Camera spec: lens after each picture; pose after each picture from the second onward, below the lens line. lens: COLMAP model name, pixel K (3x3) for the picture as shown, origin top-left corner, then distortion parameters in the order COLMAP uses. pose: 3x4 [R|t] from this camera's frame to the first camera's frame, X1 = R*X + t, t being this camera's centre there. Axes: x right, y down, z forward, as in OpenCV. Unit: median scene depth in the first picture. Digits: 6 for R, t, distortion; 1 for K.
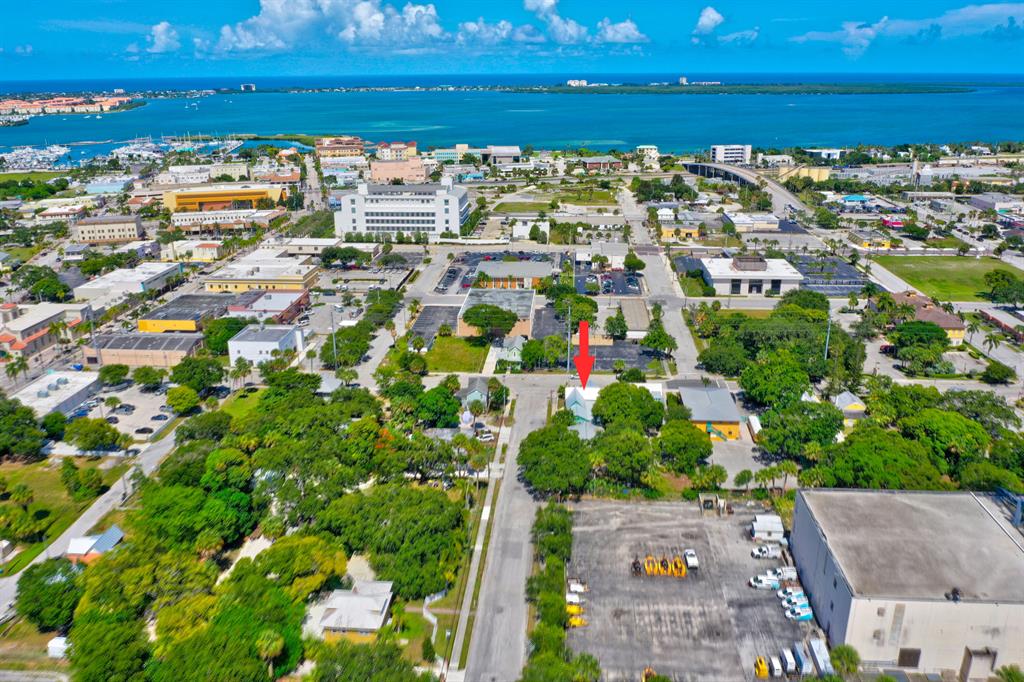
lens RADIAL K [[794.5, 0, 512.0], [0, 794.5, 341.0], [0, 0, 1]] dist [-0.014660, -0.008477]
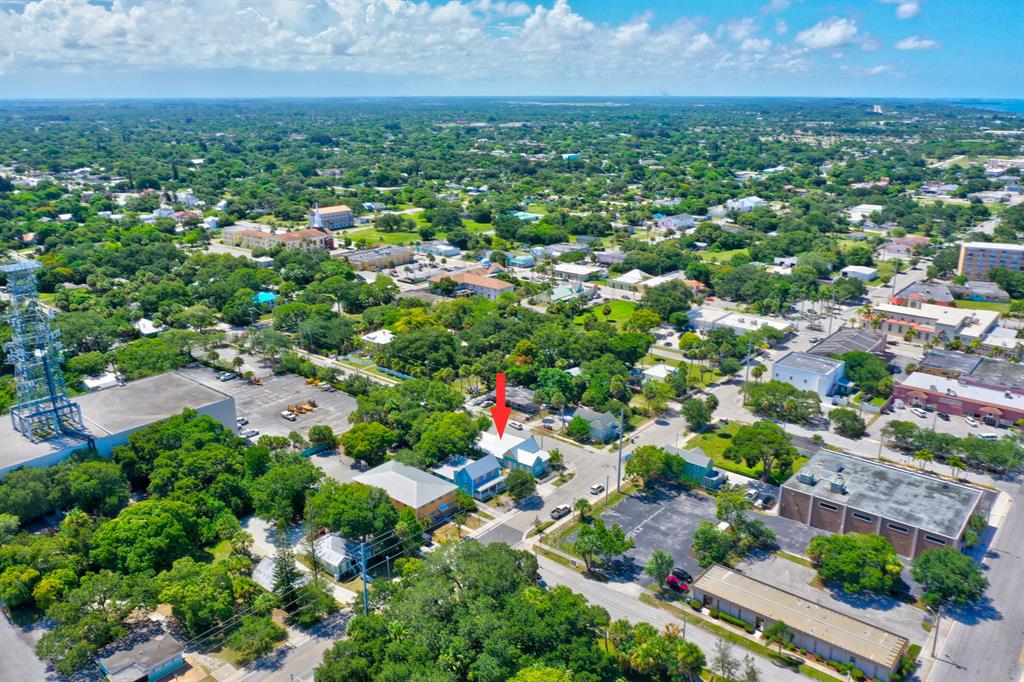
lens RADIAL K [[794.5, 0, 512.0], [0, 794.5, 341.0], [0, 0, 1]] dist [-0.014660, -0.008477]
pose [[-0.583706, 0.249304, -0.772745, 0.522563], [-0.257761, 0.845576, 0.467505, -0.316033], [0.769965, 0.472069, -0.429307, 0.891395]]
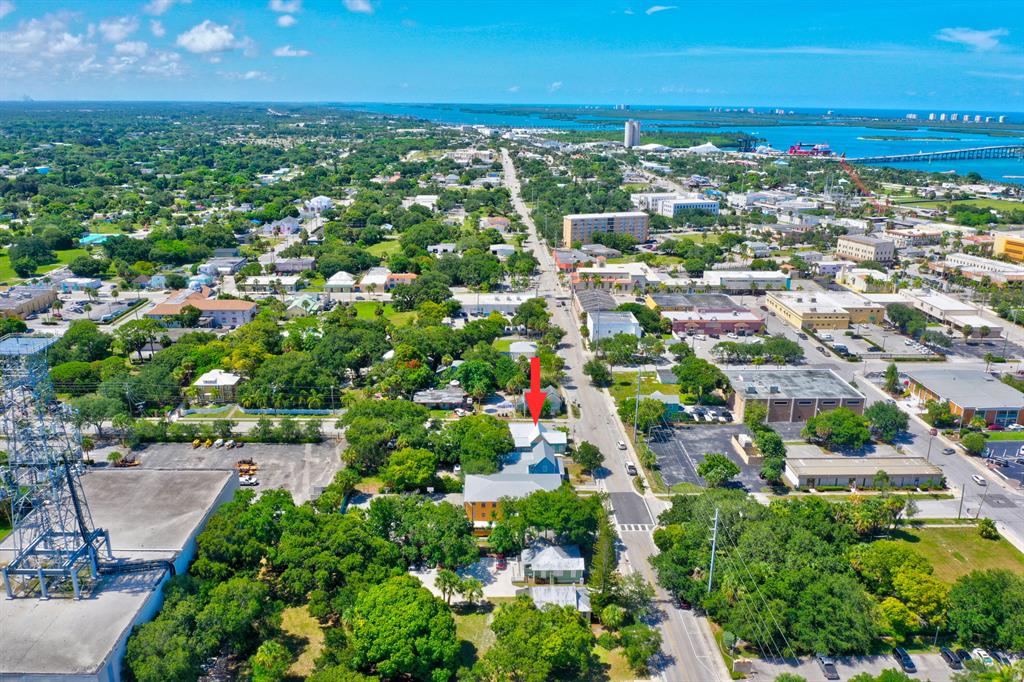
lens RADIAL K [[794.5, 0, 512.0], [0, 794.5, 341.0], [0, 0, 1]] dist [-0.014660, -0.008477]
pose [[0.104188, 0.296244, -0.949413, 0.649412], [-0.330442, 0.910689, 0.247898, -0.177575], [0.938058, 0.287898, 0.192775, 0.503367]]
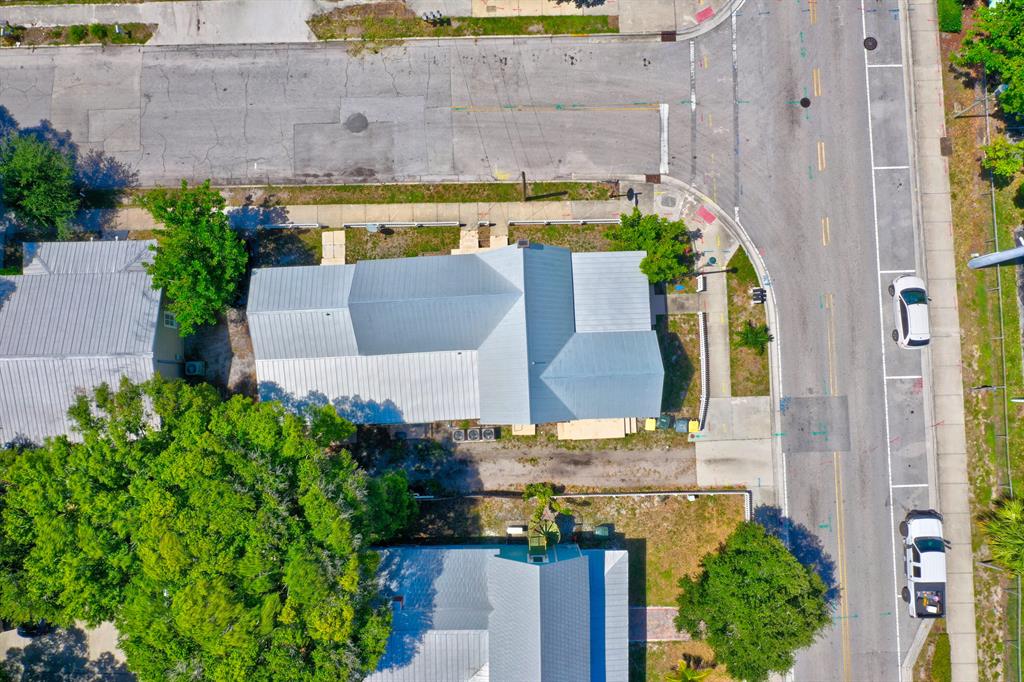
lens RADIAL K [[794.5, 0, 512.0], [0, 794.5, 341.0], [0, 0, 1]] dist [-0.014660, -0.008477]
pose [[0.093127, 0.994073, -0.056093, 0.067520], [-0.313950, 0.082782, 0.945824, -0.078724], [0.944861, -0.070471, 0.319798, 0.625690]]
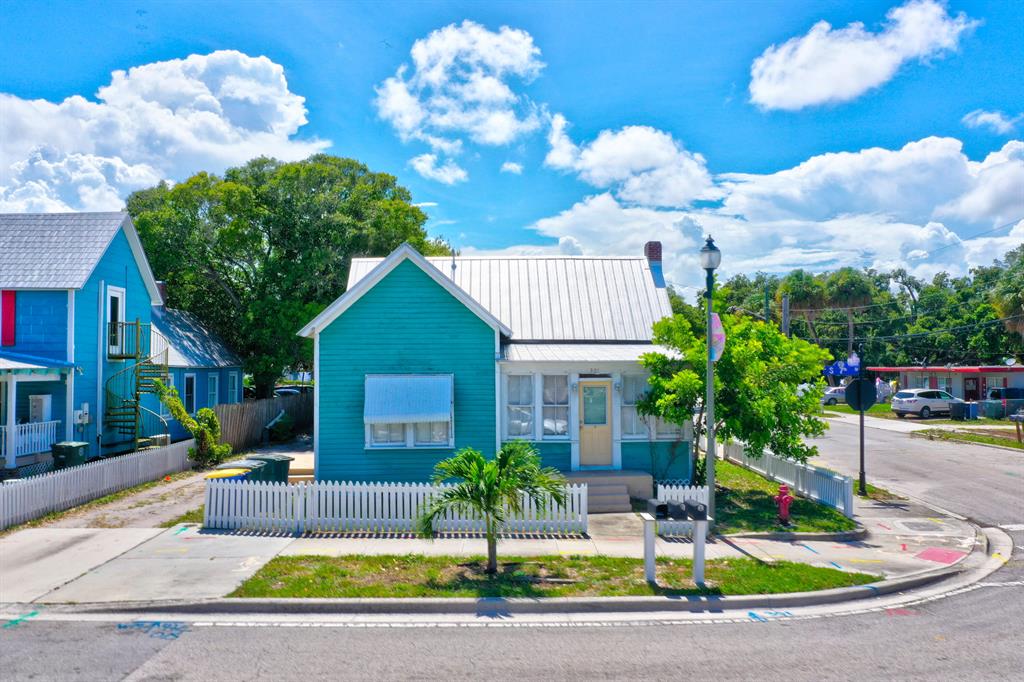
lens RADIAL K [[795.5, 0, 512.0], [0, 795.5, 341.0], [0, 0, 1]] dist [-0.016945, -0.010479]
pose [[-0.996676, 0.010262, -0.080821, 0.064960], [-0.013787, 0.956481, 0.291468, 0.024419], [0.080295, 0.291613, -0.953160, 0.742182]]
